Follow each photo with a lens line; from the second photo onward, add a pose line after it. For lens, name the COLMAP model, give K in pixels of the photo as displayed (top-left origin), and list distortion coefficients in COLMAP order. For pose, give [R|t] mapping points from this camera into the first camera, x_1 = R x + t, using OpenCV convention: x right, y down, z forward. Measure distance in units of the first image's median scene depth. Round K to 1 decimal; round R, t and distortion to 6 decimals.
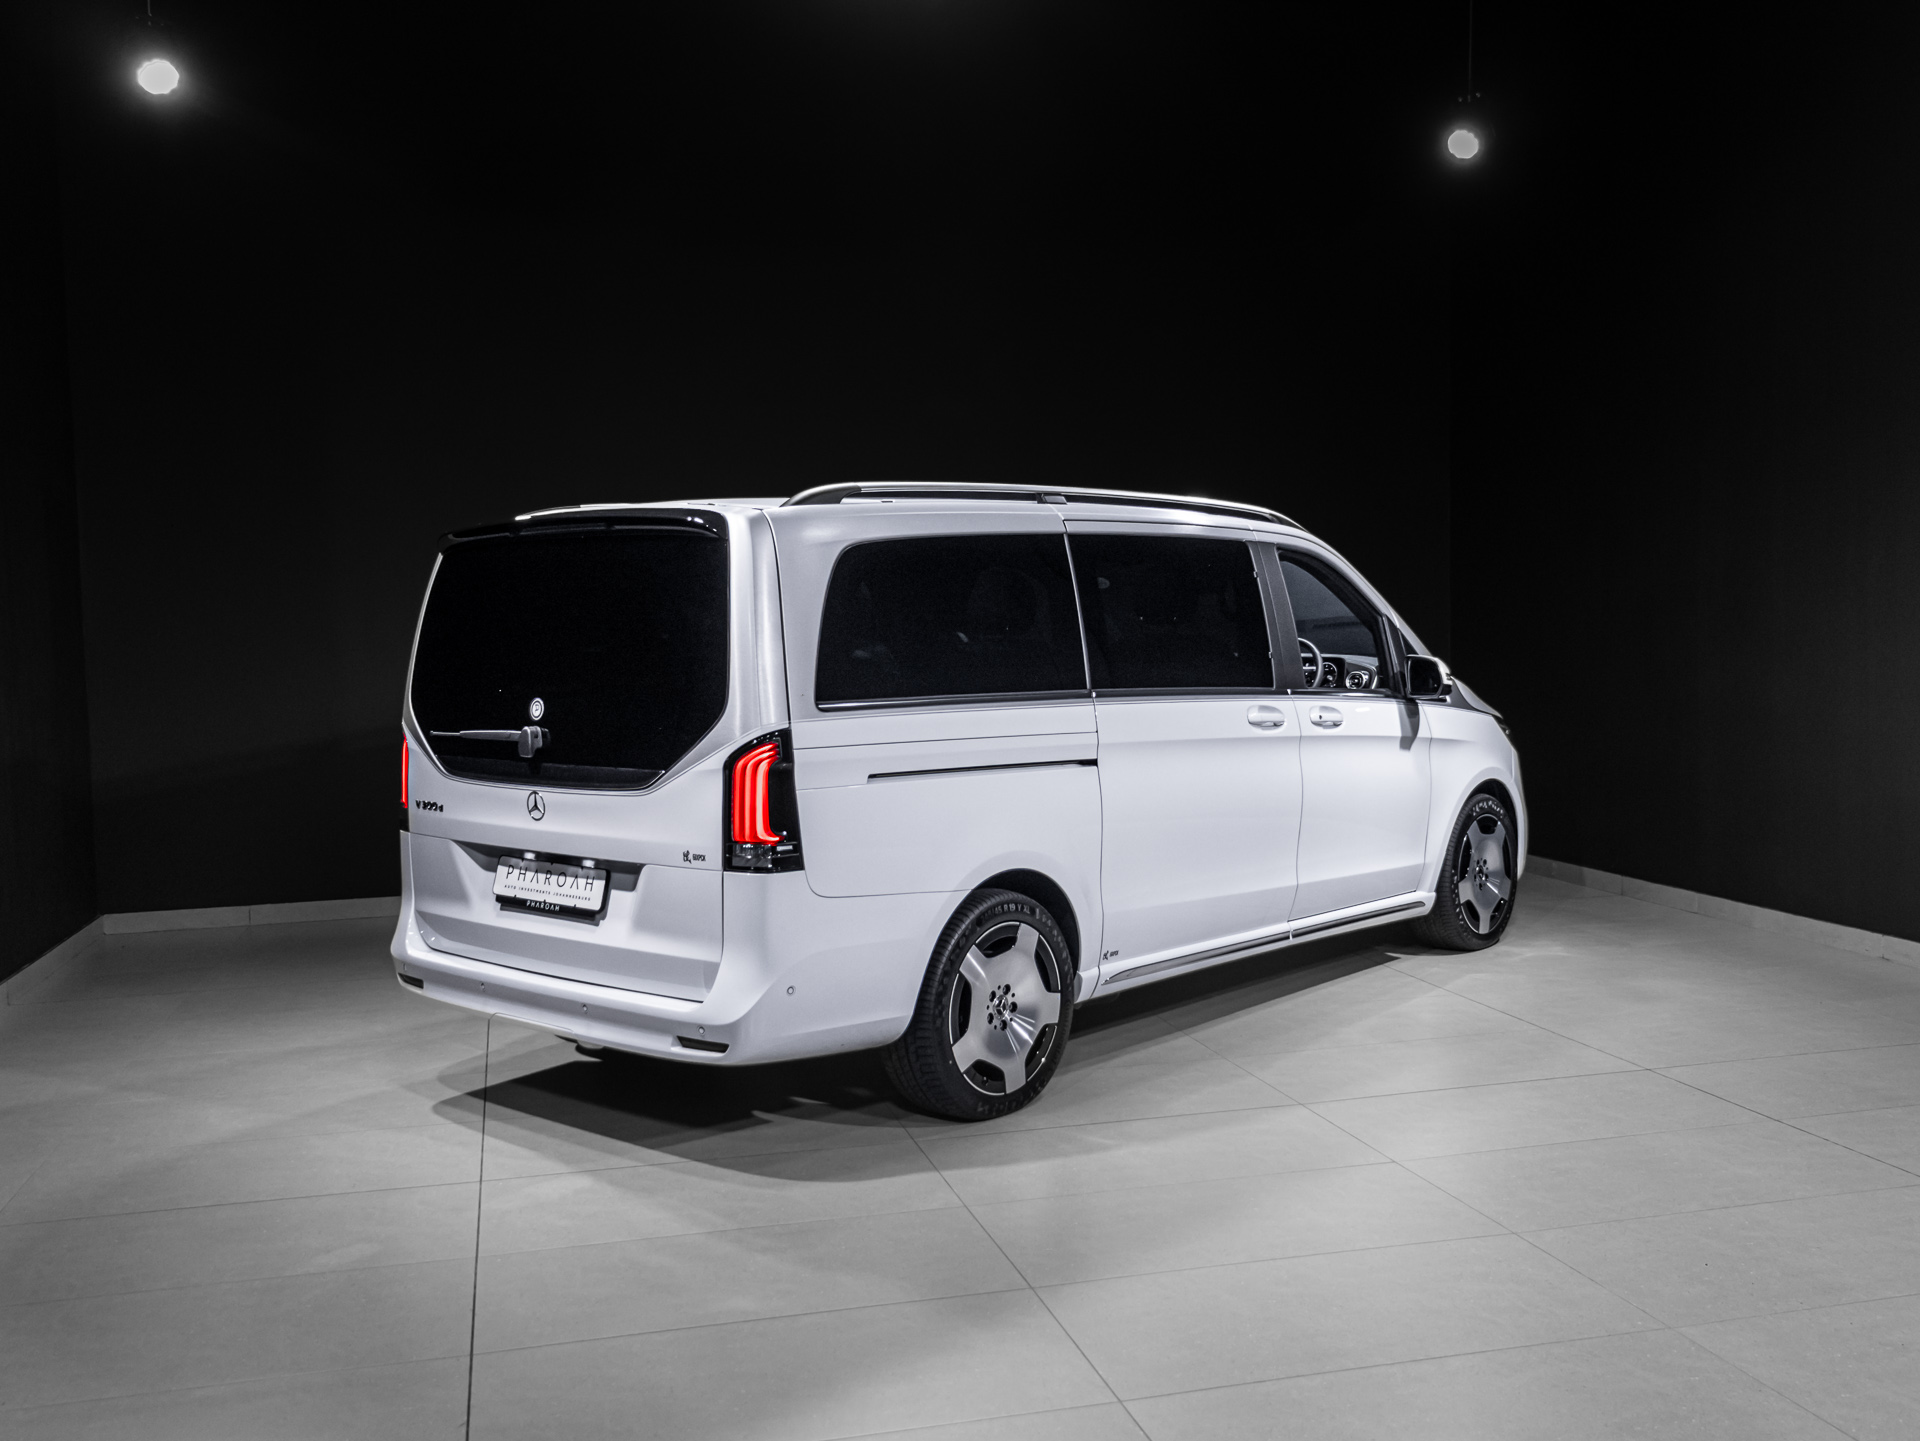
lens RADIAL K [[1810.9, 0, 960.0], [0, 1810.9, 720.5], [0, 0, 1]] dist [0.006875, -0.004210]
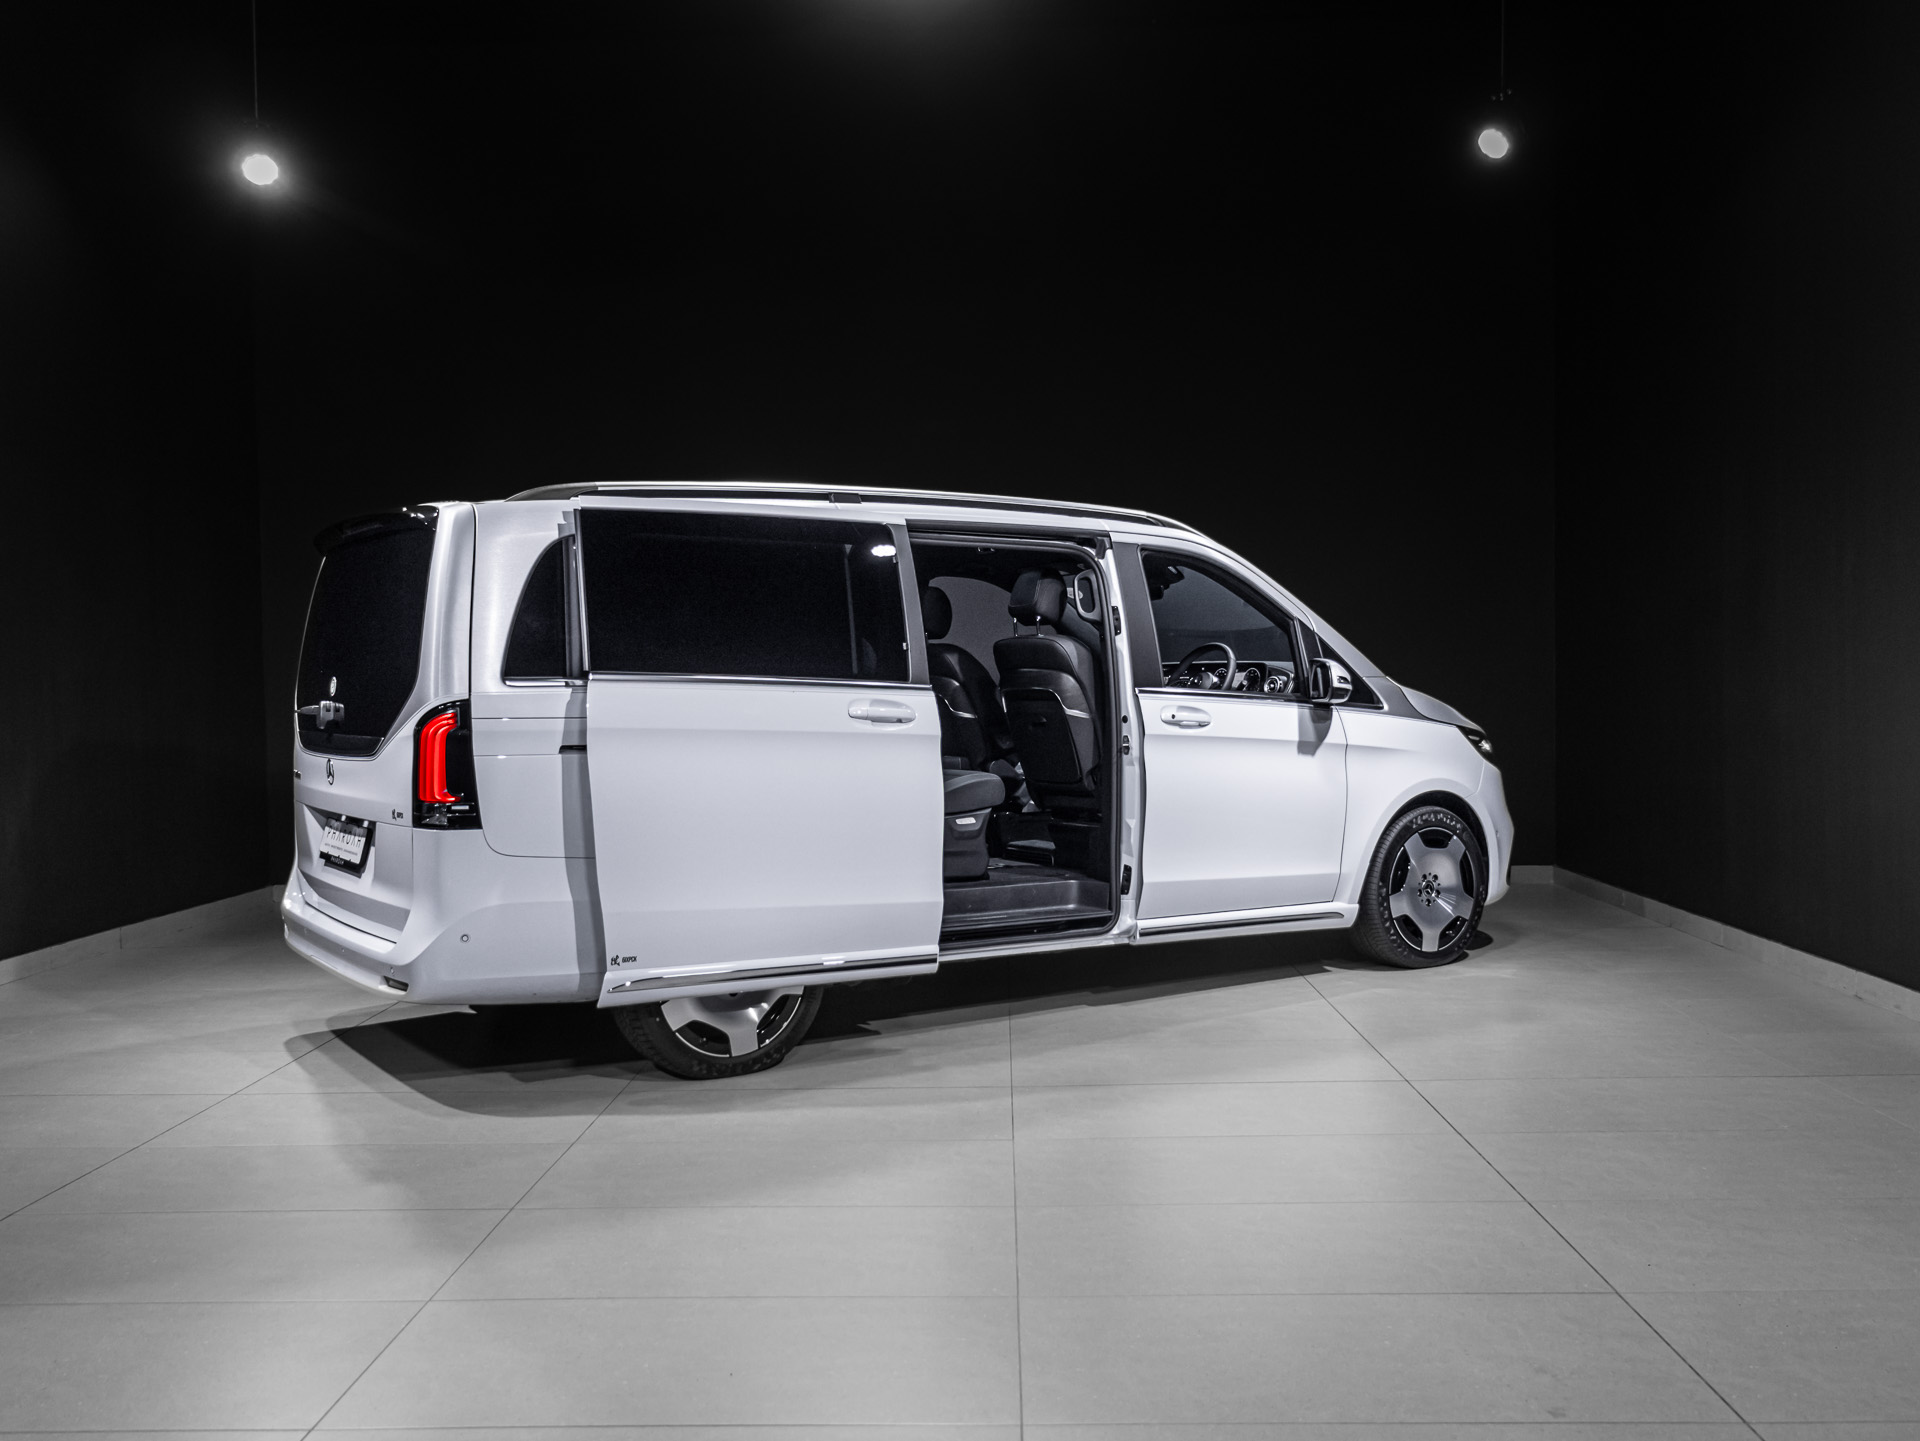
lens RADIAL K [[1758.1, 0, 960.0], [0, 1758.1, 720.5], [0, 0, 1]] dist [0.002471, 0.008293]
pose [[0.963958, 0.012269, -0.265772, 0.425162], [-0.019753, 0.999480, -0.025503, 0.034110], [0.265321, 0.029834, 0.963698, 0.041923]]
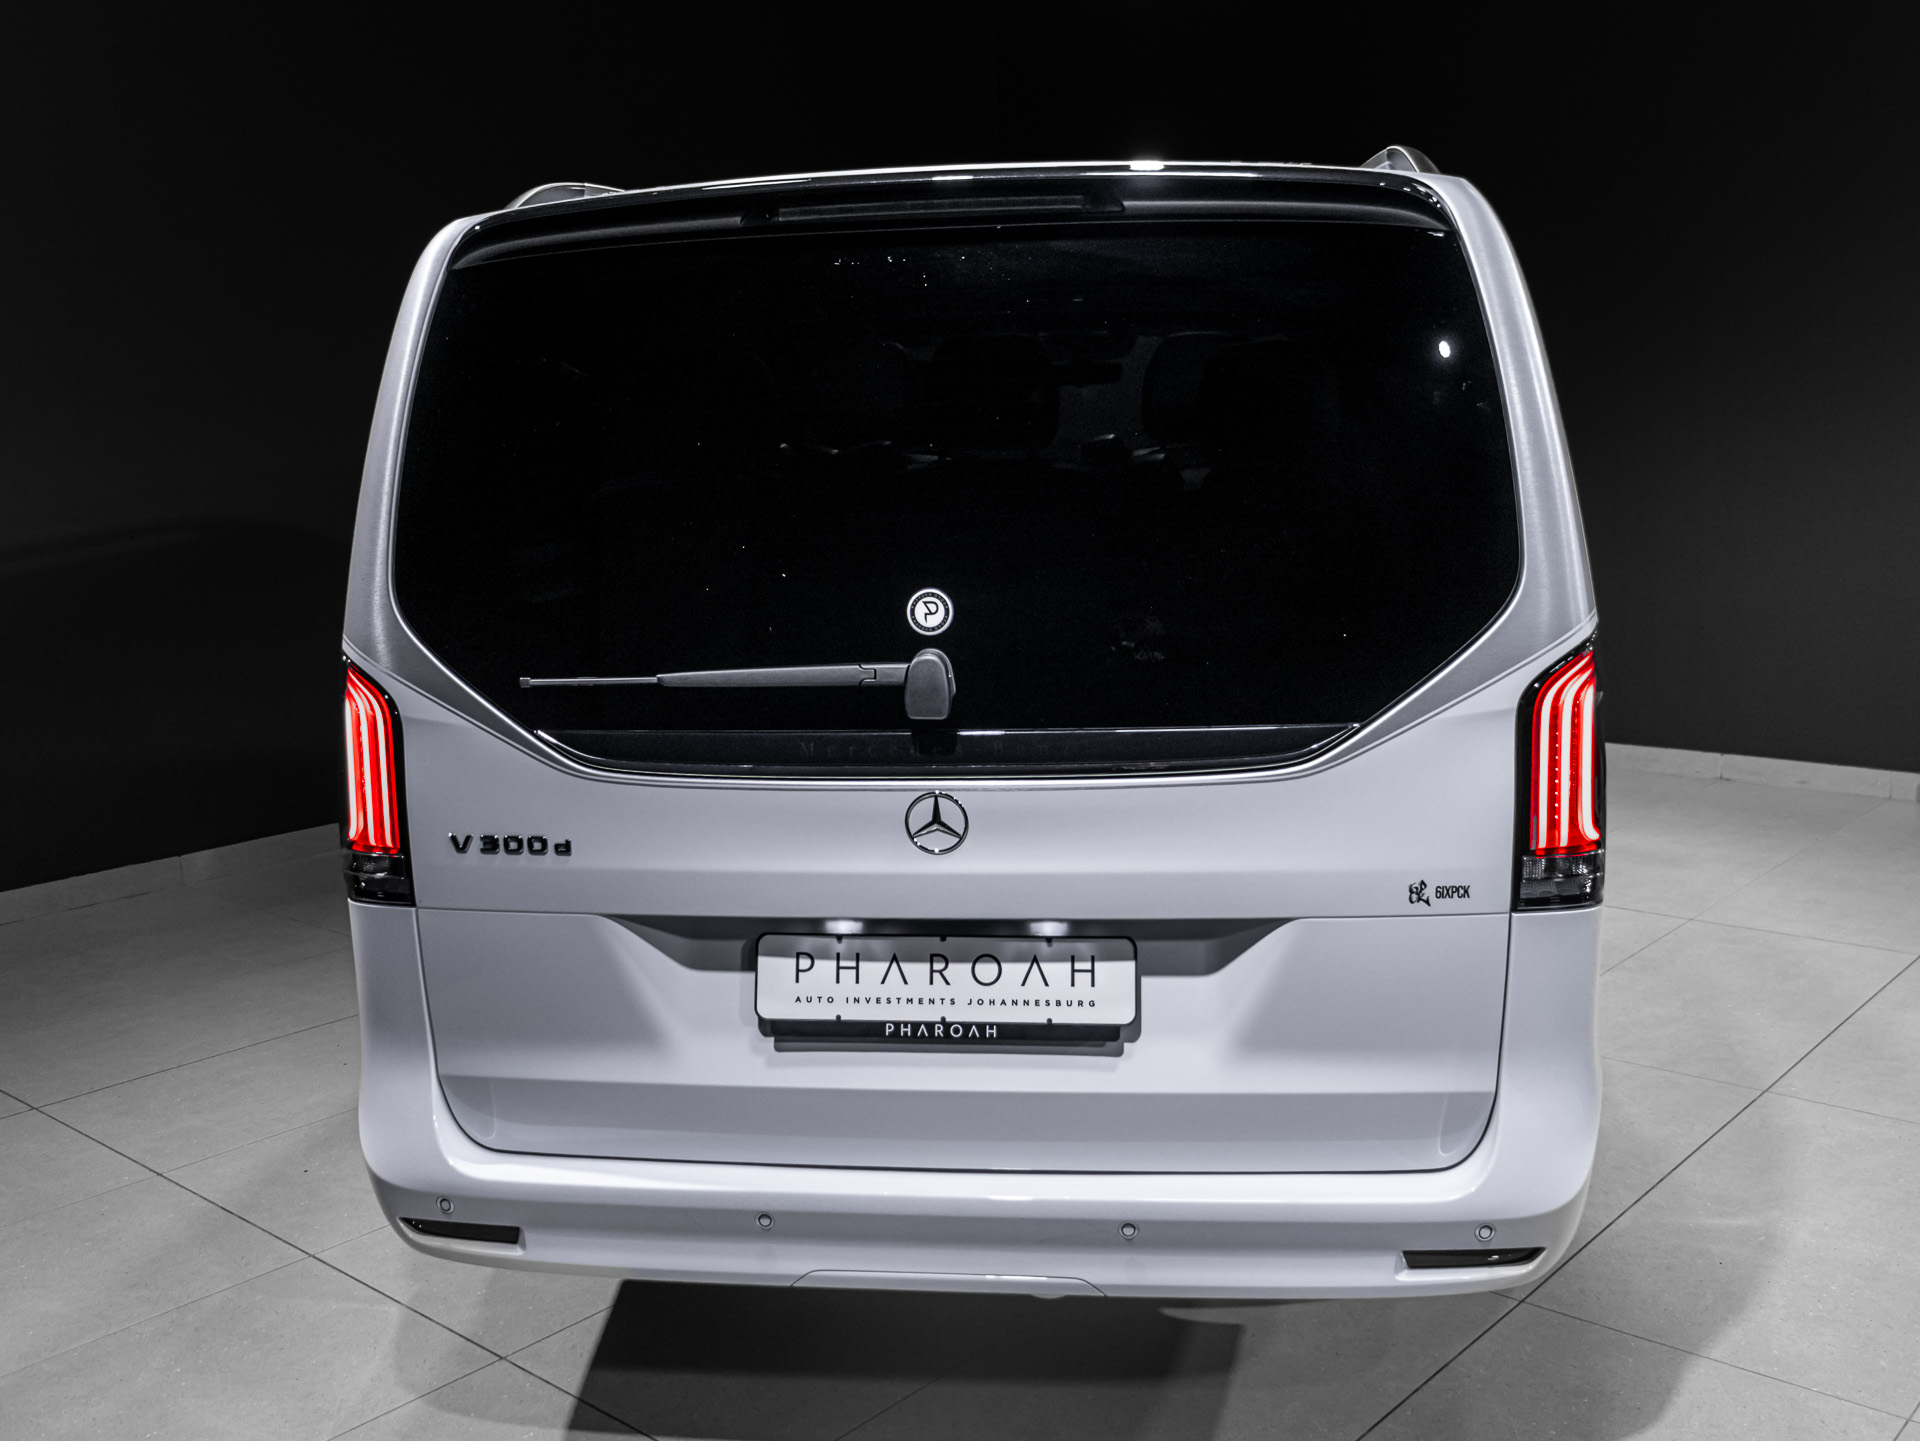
lens RADIAL K [[1854.5, 0, 960.0], [0, 1854.5, 720.5], [0, 0, 1]] dist [-0.002853, -0.003414]
pose [[0.823874, -0.100361, 0.557817, -0.474064], [0.048603, 0.993082, 0.106888, -0.027514], [-0.564685, -0.060951, 0.823053, 0.594442]]
